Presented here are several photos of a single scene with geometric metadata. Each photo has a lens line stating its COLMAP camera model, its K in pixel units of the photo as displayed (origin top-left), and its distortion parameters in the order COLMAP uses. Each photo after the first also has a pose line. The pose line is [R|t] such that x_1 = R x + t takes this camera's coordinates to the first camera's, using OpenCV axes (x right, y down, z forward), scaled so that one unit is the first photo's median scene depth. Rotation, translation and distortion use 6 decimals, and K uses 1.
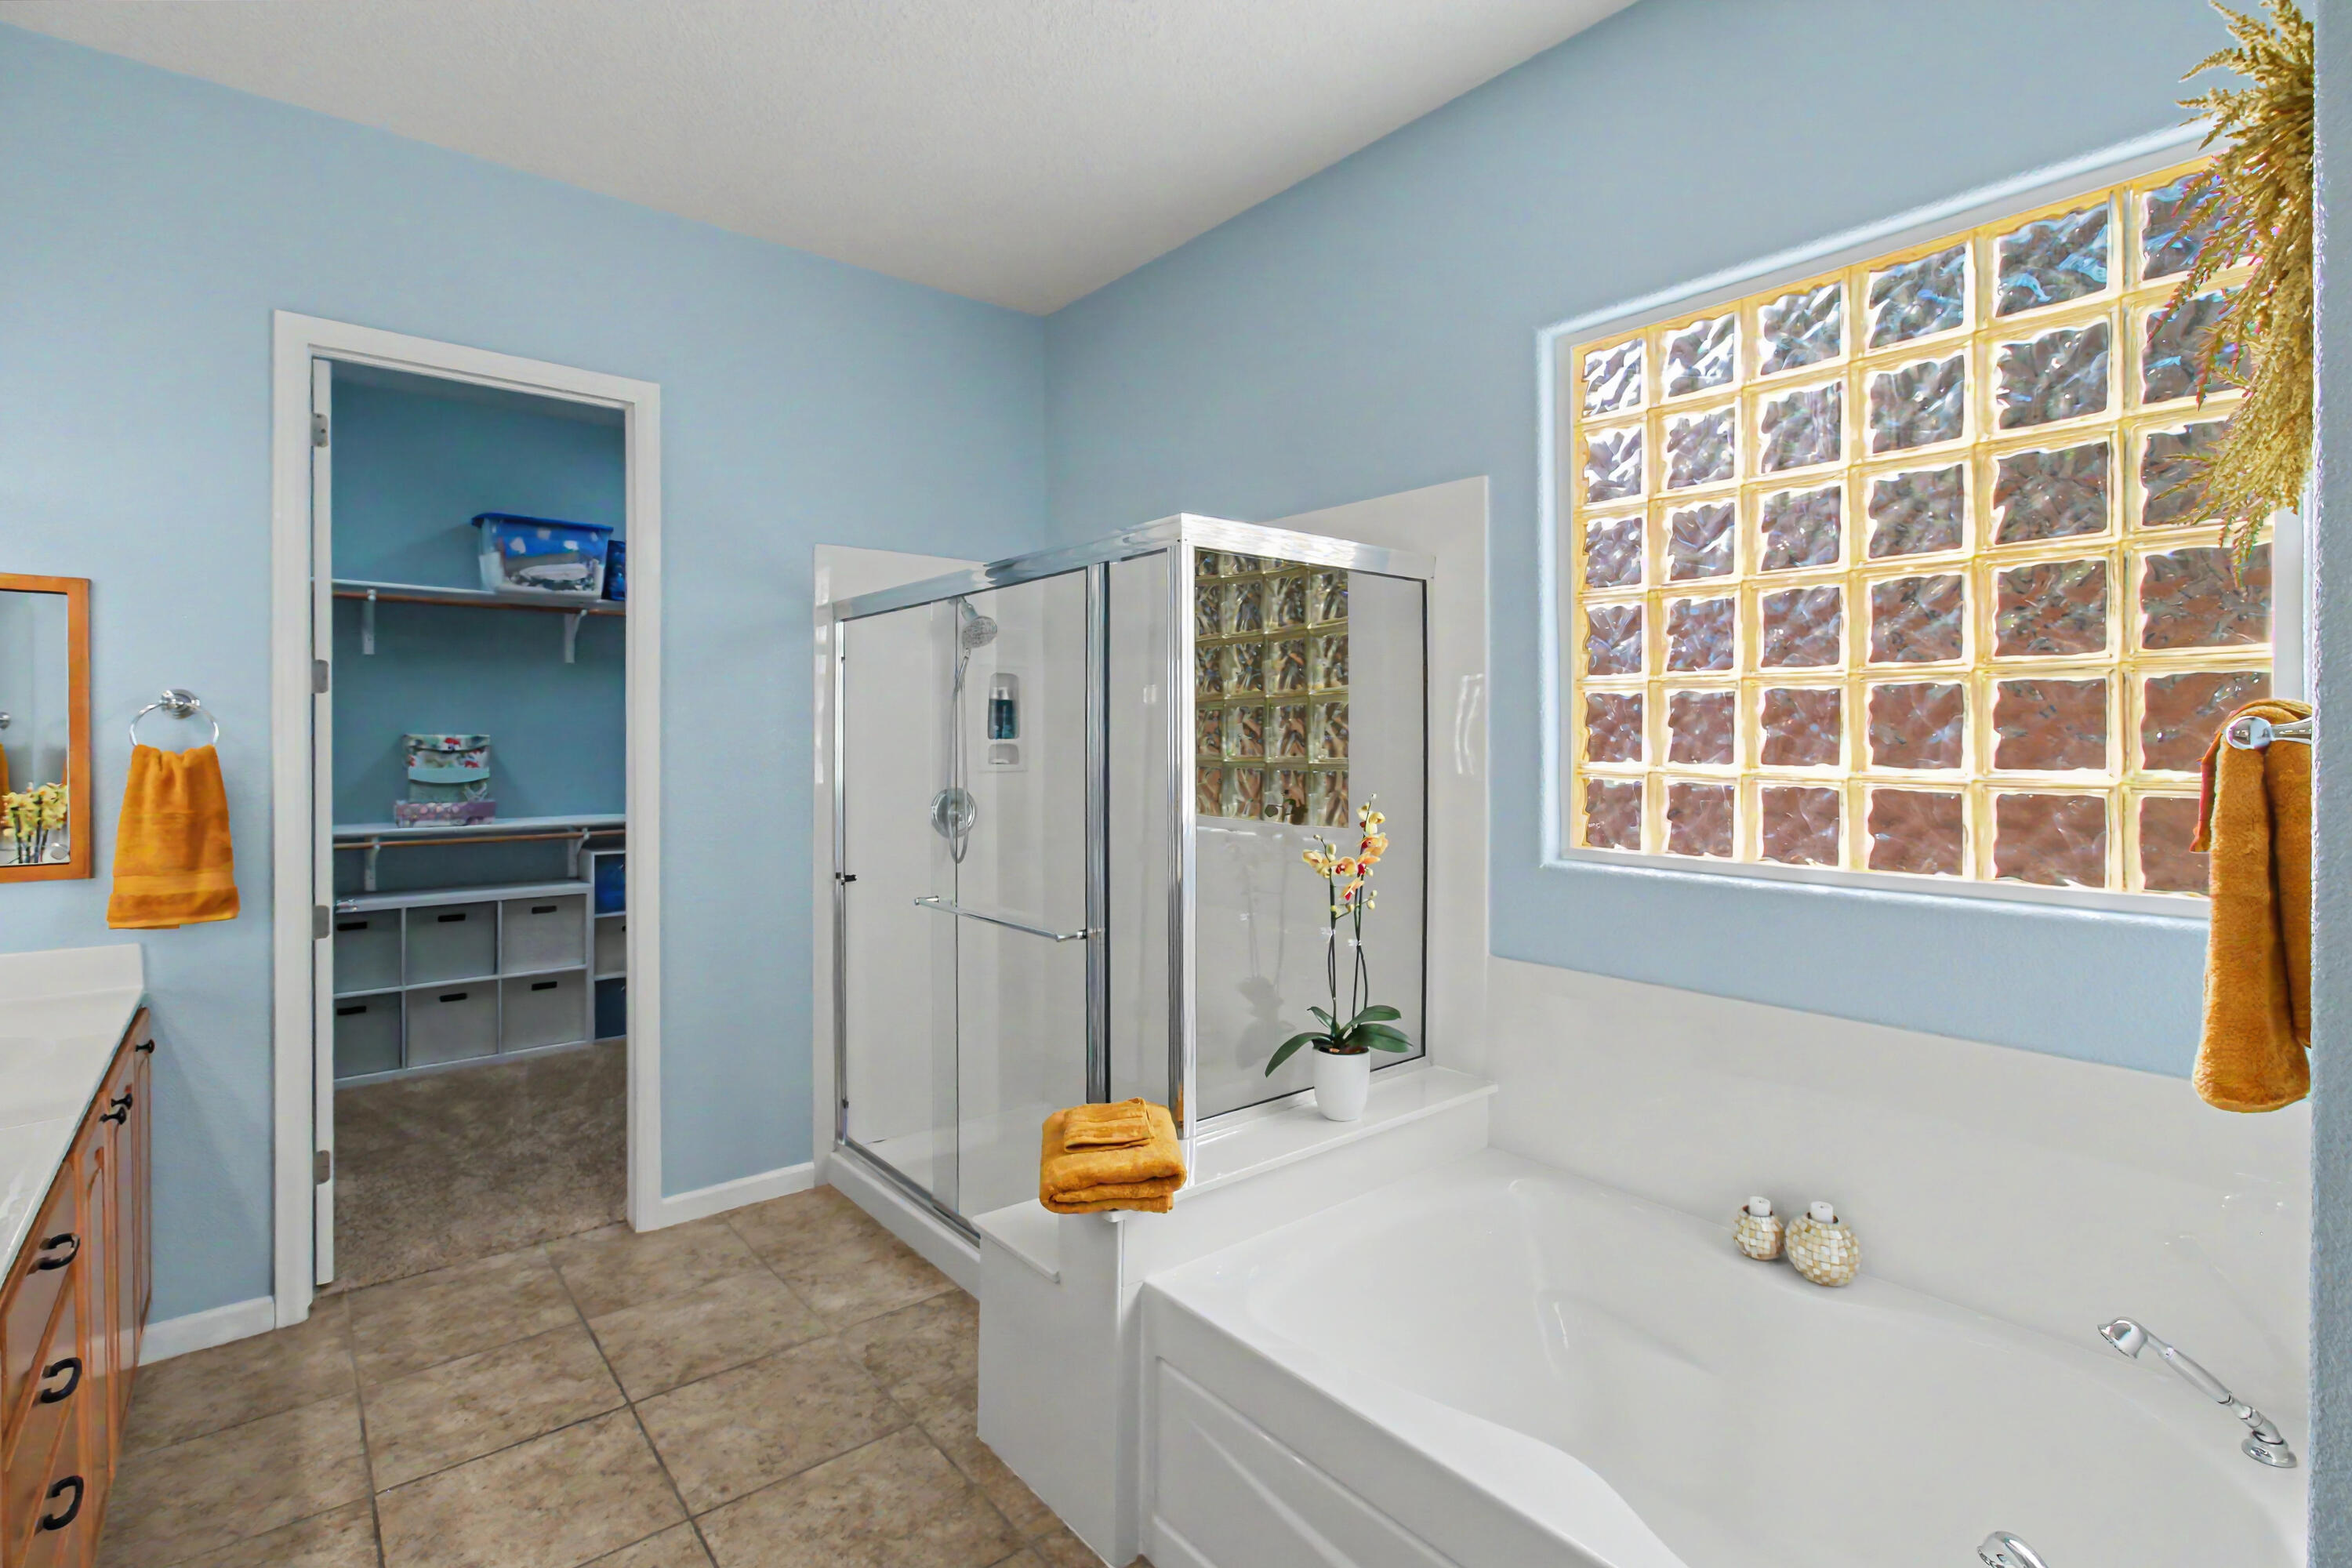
lens RADIAL K [[1096.4, 0, 1179.4], [0, 1096.4, 738.2], [0, 0, 1]] dist [0.000071, -0.004400]
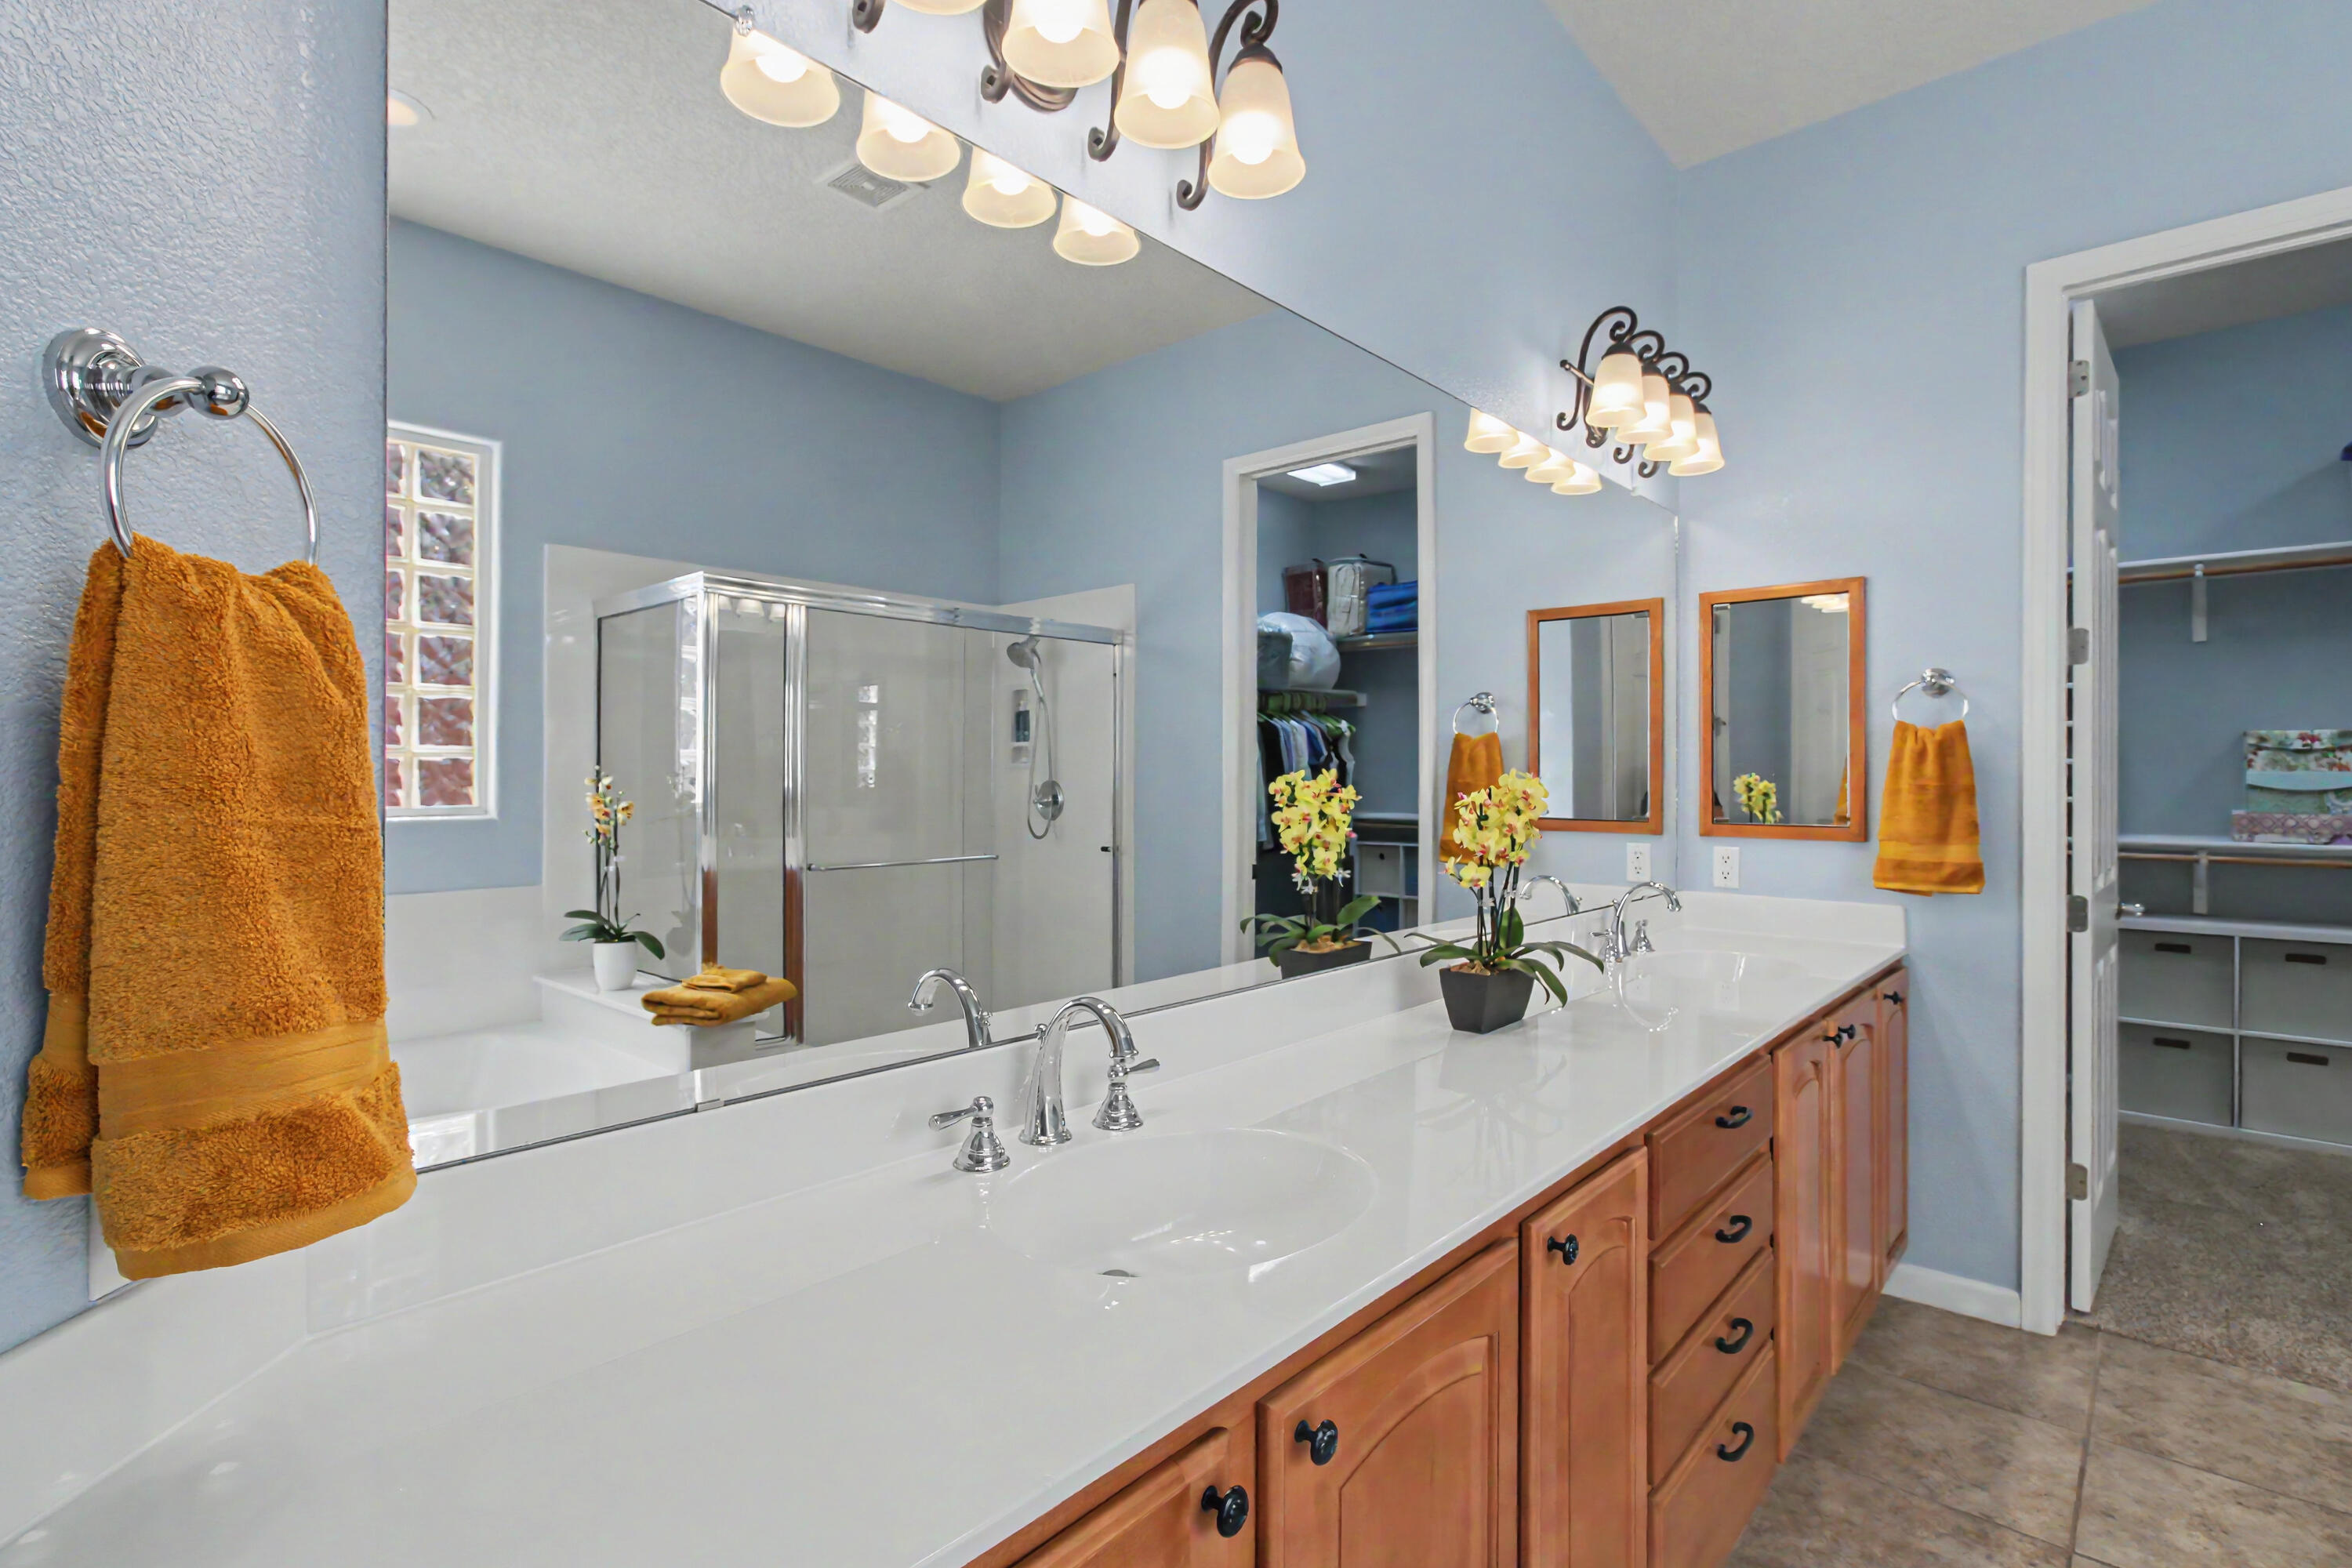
lens RADIAL K [[1118.4, 0, 1181.2], [0, 1118.4, 776.0], [0, 0, 1]] dist [0.000427, 0.000233]
pose [[0.149530, 0.003325, -0.988752, 0.032471], [-0.002290, 0.999993, 0.003016, 0.055029], [0.988755, 0.001814, 0.149536, 0.124433]]
